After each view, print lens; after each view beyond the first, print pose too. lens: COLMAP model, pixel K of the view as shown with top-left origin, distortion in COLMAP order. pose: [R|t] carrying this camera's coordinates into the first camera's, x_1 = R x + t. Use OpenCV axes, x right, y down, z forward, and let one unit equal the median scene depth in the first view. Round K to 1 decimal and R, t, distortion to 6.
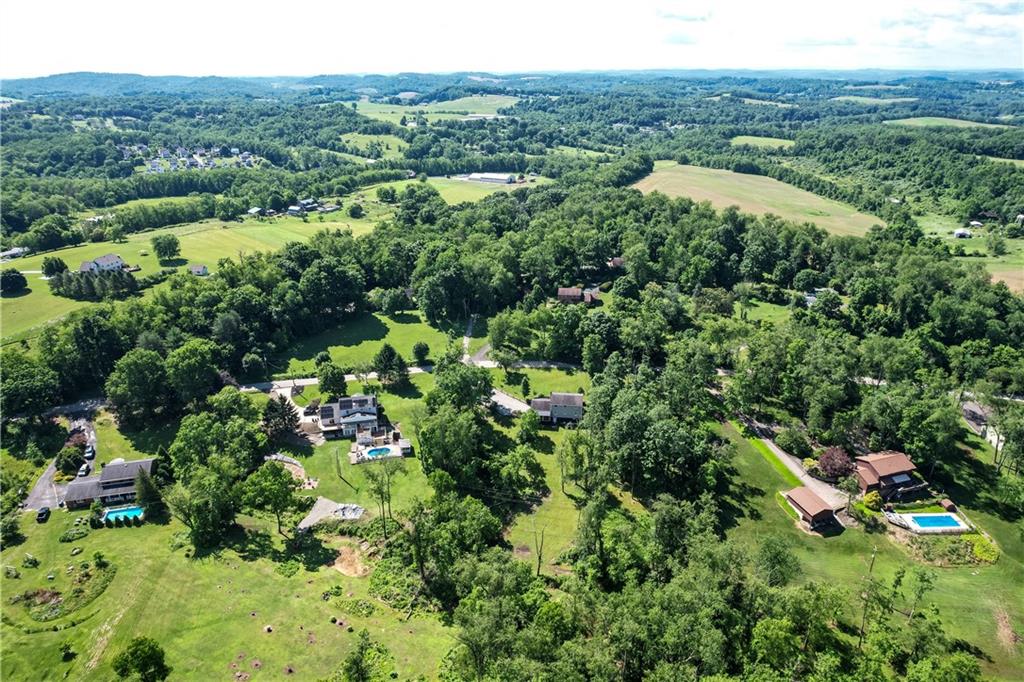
lens RADIAL K [[655.9, 0, 513.0], [0, 655.9, 340.2], [0, 0, 1]] dist [-0.023542, 0.003834]
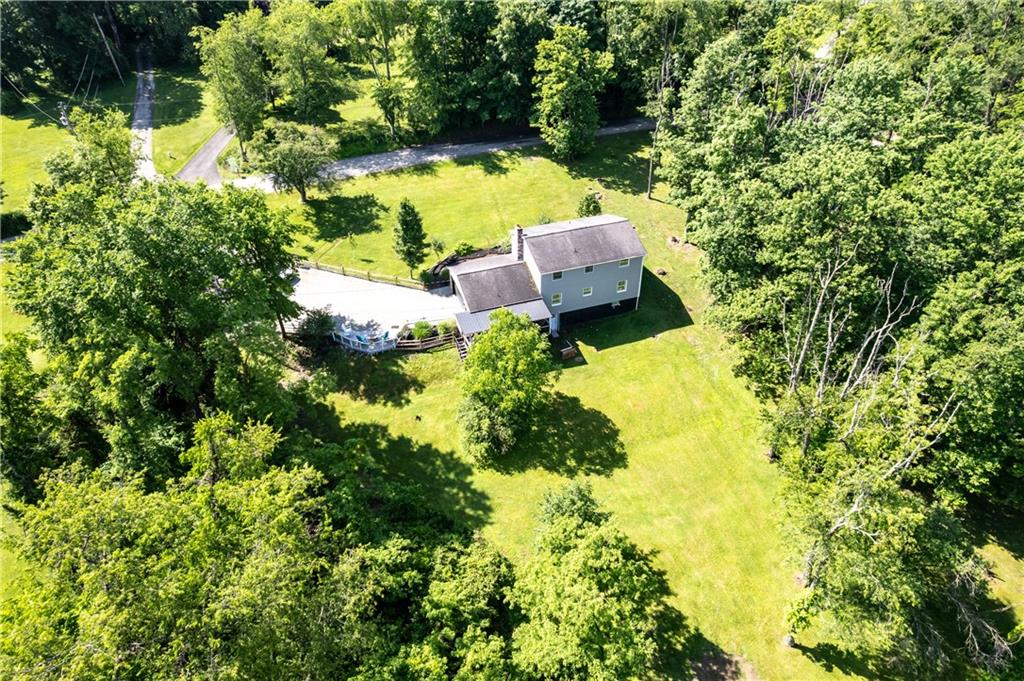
lens RADIAL K [[655.9, 0, 510.4], [0, 655.9, 337.3], [0, 0, 1]] dist [-0.023542, 0.003834]
pose [[0.900714, -0.262058, 0.346467, -0.049664], [0.169598, 0.946392, 0.274917, 0.043130], [-0.399938, -0.188862, 0.896873, 0.705581]]
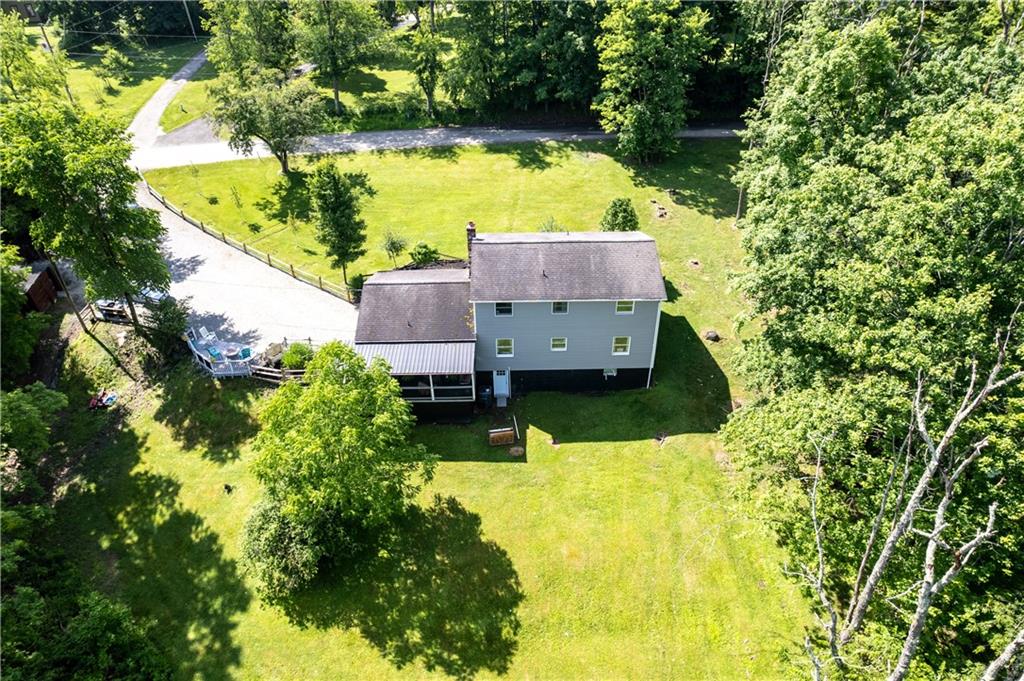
lens RADIAL K [[655.9, 0, 508.5], [0, 655.9, 337.1], [0, 0, 1]] dist [-0.023542, 0.003834]
pose [[0.991362, -0.073149, 0.108862, 0.044632], [0.050938, 0.979606, 0.194363, 0.069721], [-0.120859, -0.187139, 0.974870, 0.777206]]
